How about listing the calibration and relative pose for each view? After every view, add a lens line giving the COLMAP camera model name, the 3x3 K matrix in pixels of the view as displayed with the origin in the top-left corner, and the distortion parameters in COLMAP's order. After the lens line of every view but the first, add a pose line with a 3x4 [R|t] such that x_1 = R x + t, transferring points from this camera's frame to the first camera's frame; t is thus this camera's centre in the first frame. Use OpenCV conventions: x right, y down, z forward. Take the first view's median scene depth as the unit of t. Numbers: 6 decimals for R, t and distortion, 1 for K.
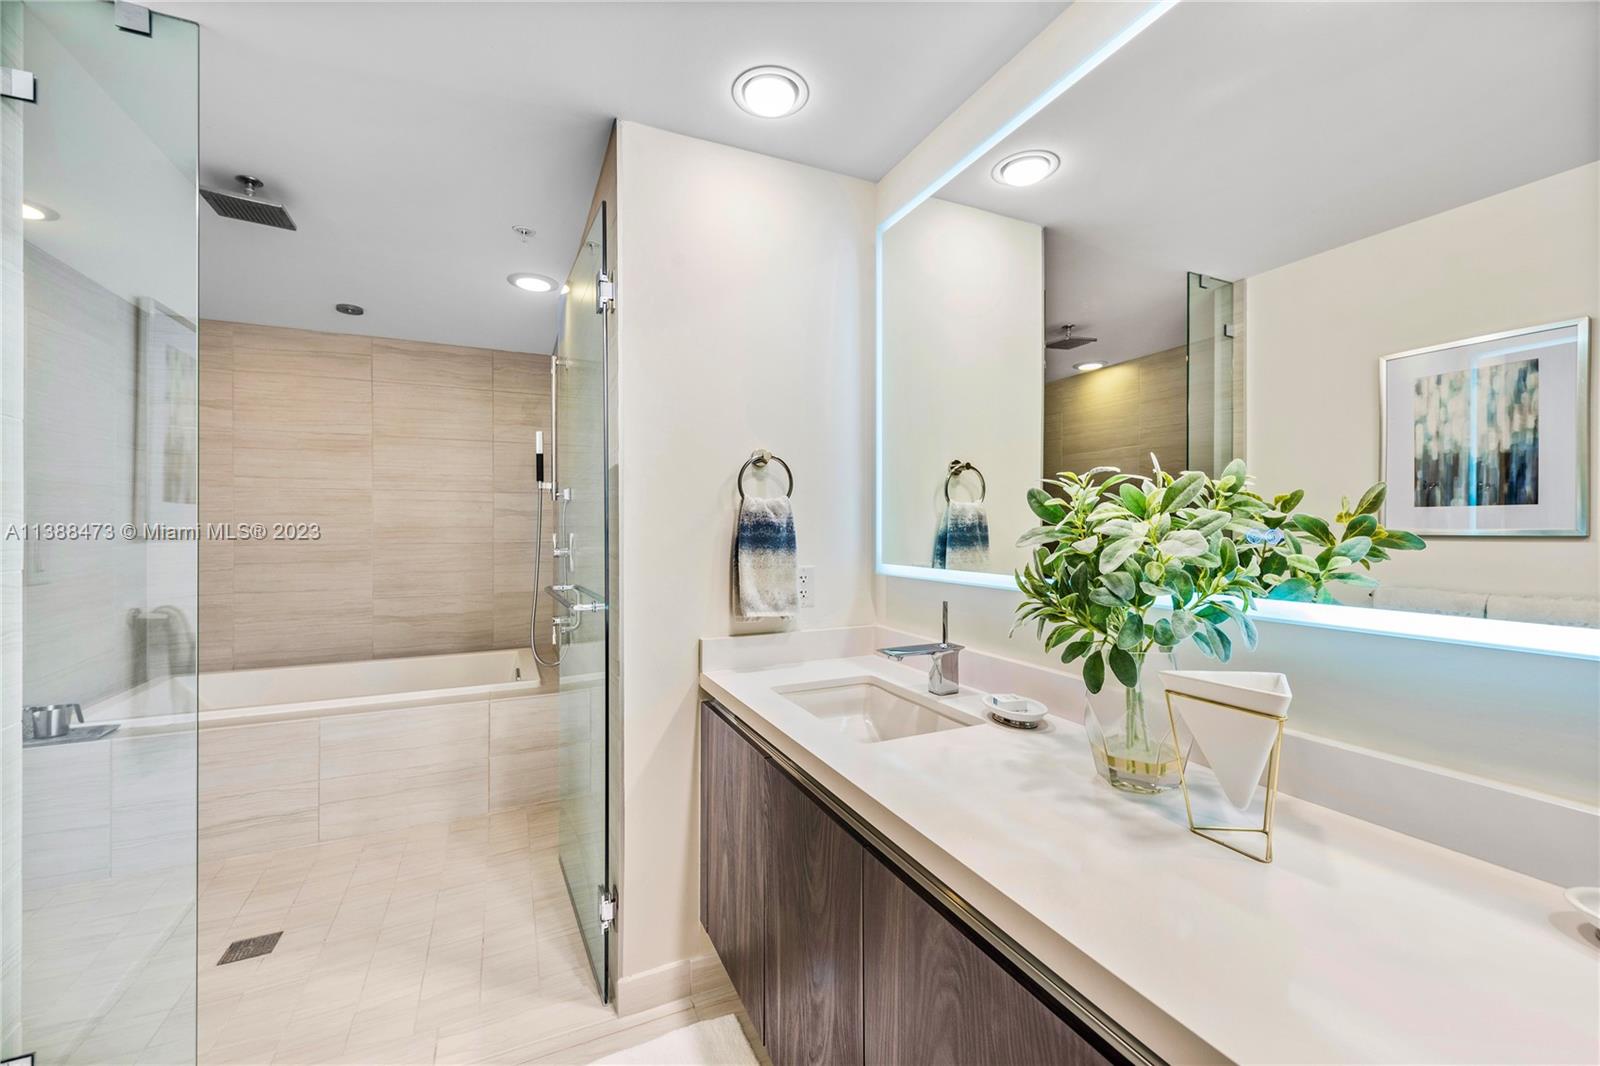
lens RADIAL K [[631.2, 0, 801.8], [0, 631.2, 527.0], [0, 0, 1]] dist [0.001407, -0.000191]
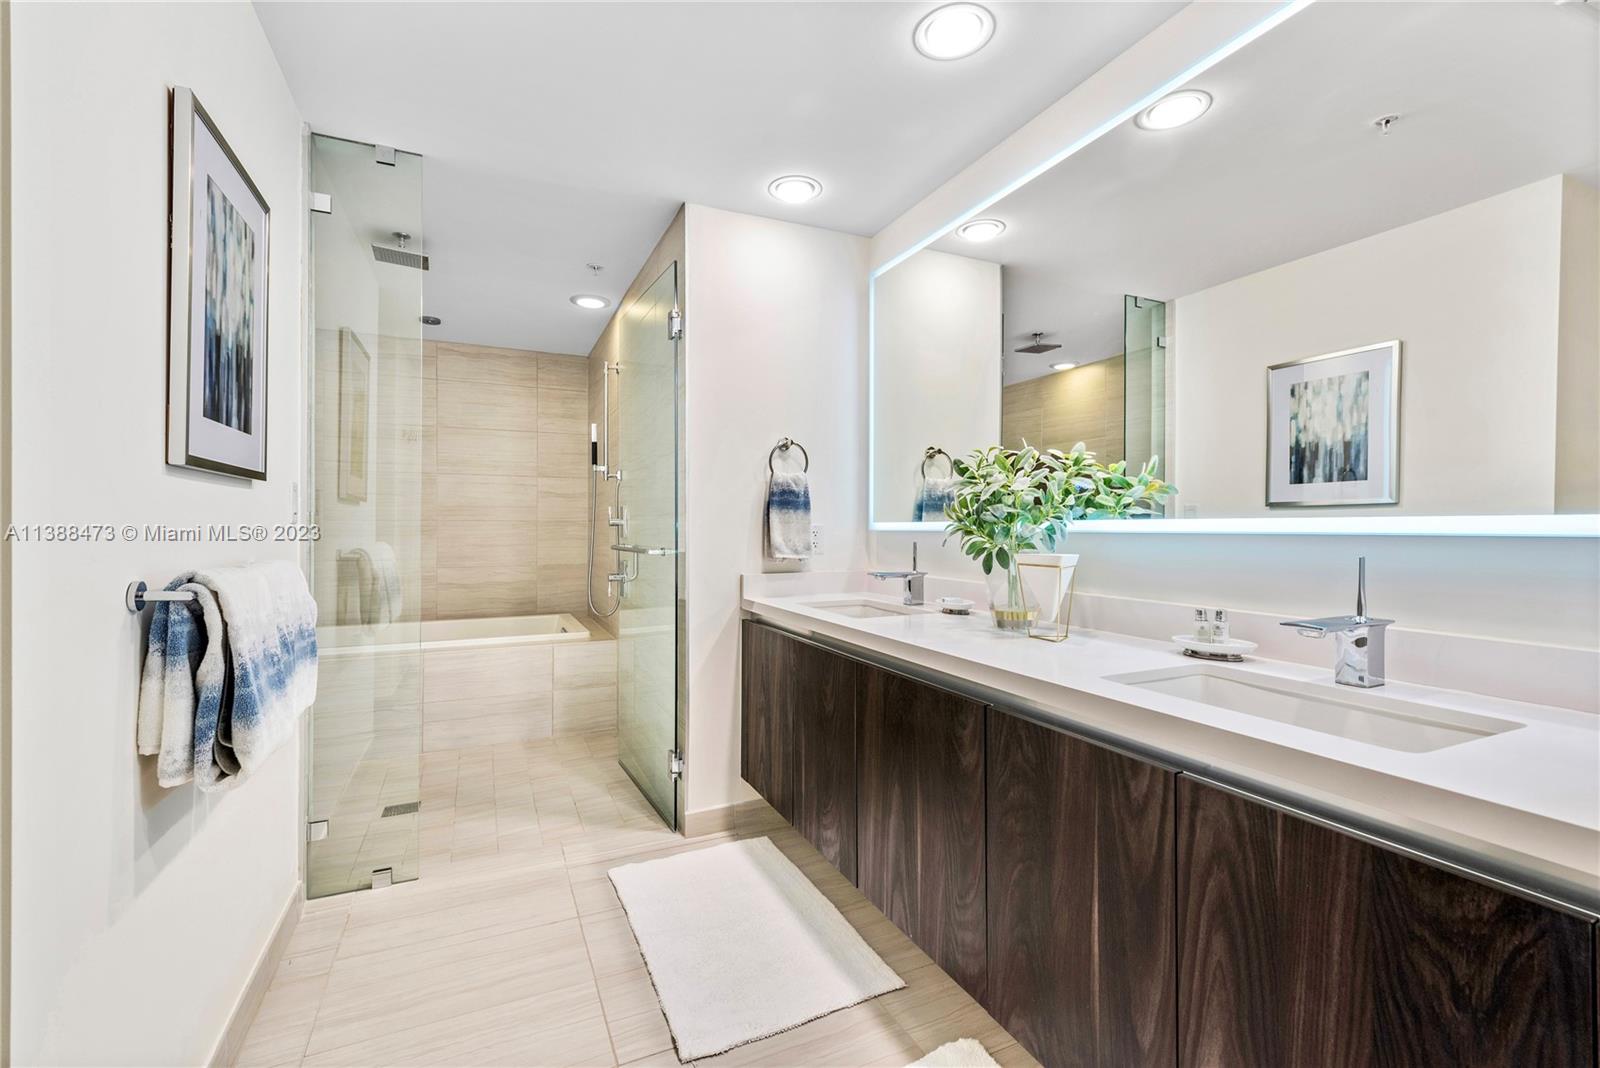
lens RADIAL K [[672.5, 0, 795.7], [0, 672.5, 527.4], [0, 0, 1]] dist [0.007423, -0.001465]
pose [[0.999988, 0.002801, -0.004062, -0.030671], [-0.002786, 0.999989, 0.003725, 0.058369], [0.004072, -0.003714, 0.999985, -0.406629]]
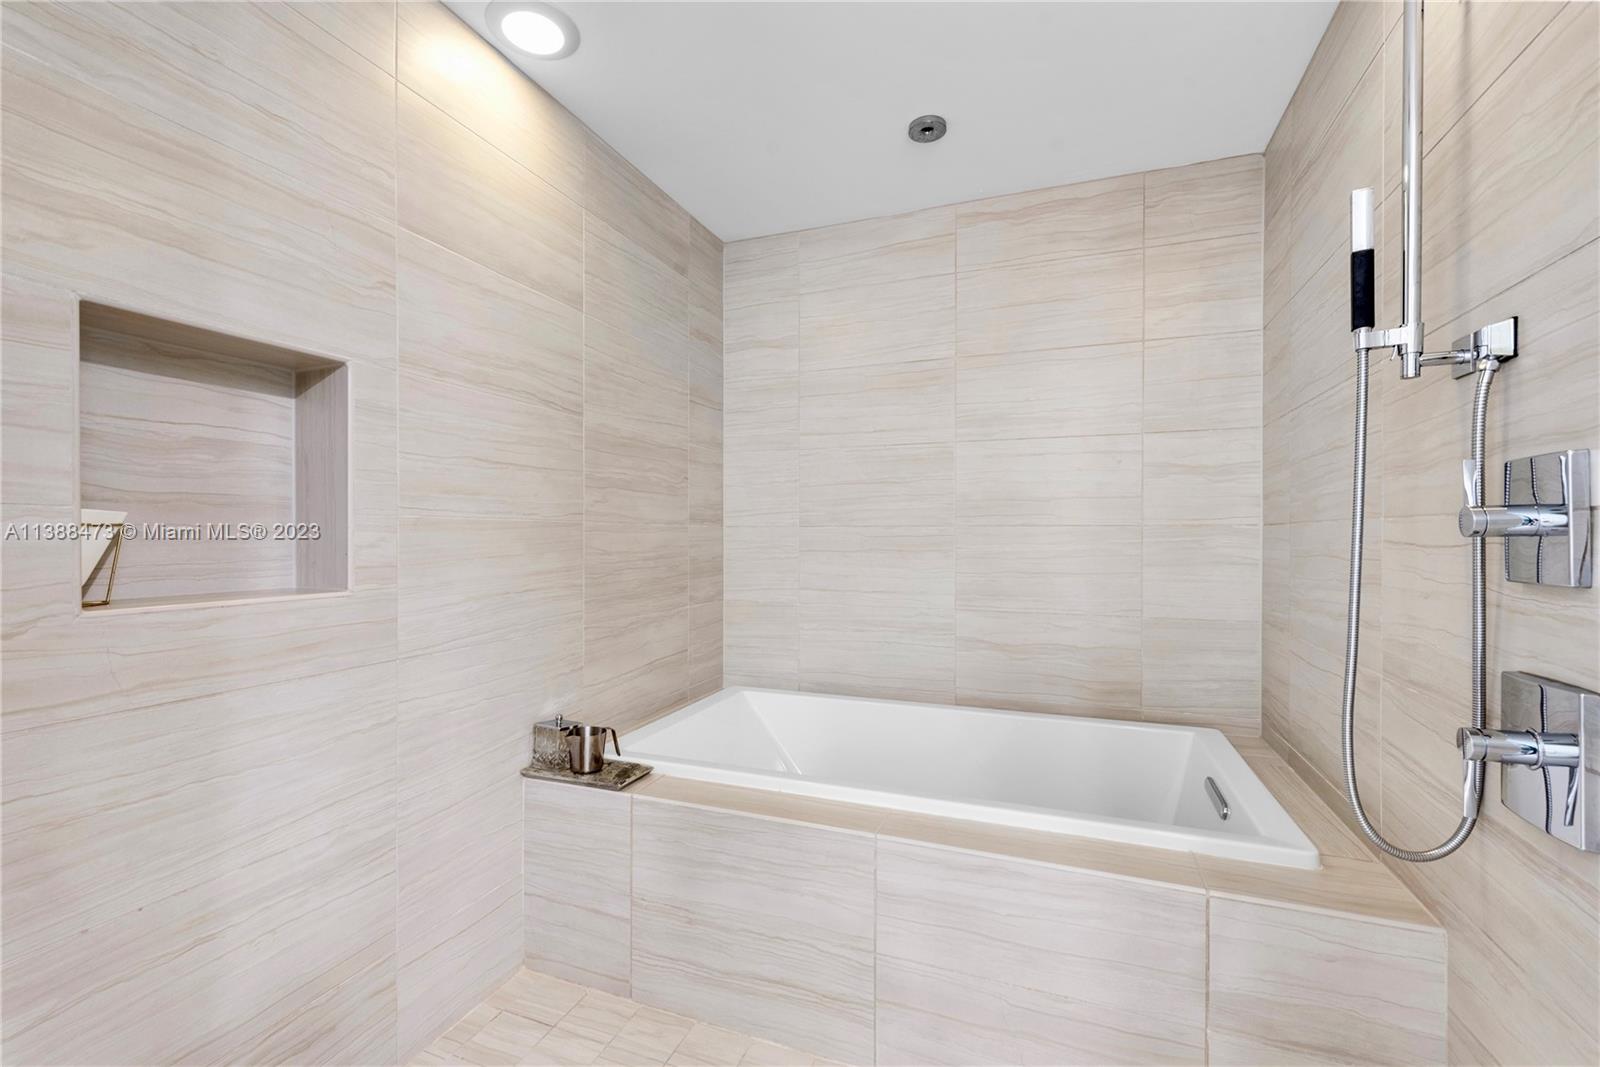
lens RADIAL K [[706.2, 0, 784.0], [0, 706.2, 532.2], [0, 0, 1]] dist [0.004736, 0.000311]
pose [[0.680225, 0.000870, -0.733003, -0.474382], [-0.002671, 0.999996, -0.001292, 0.061985], [0.732999, 0.002837, 0.680224, 0.670053]]
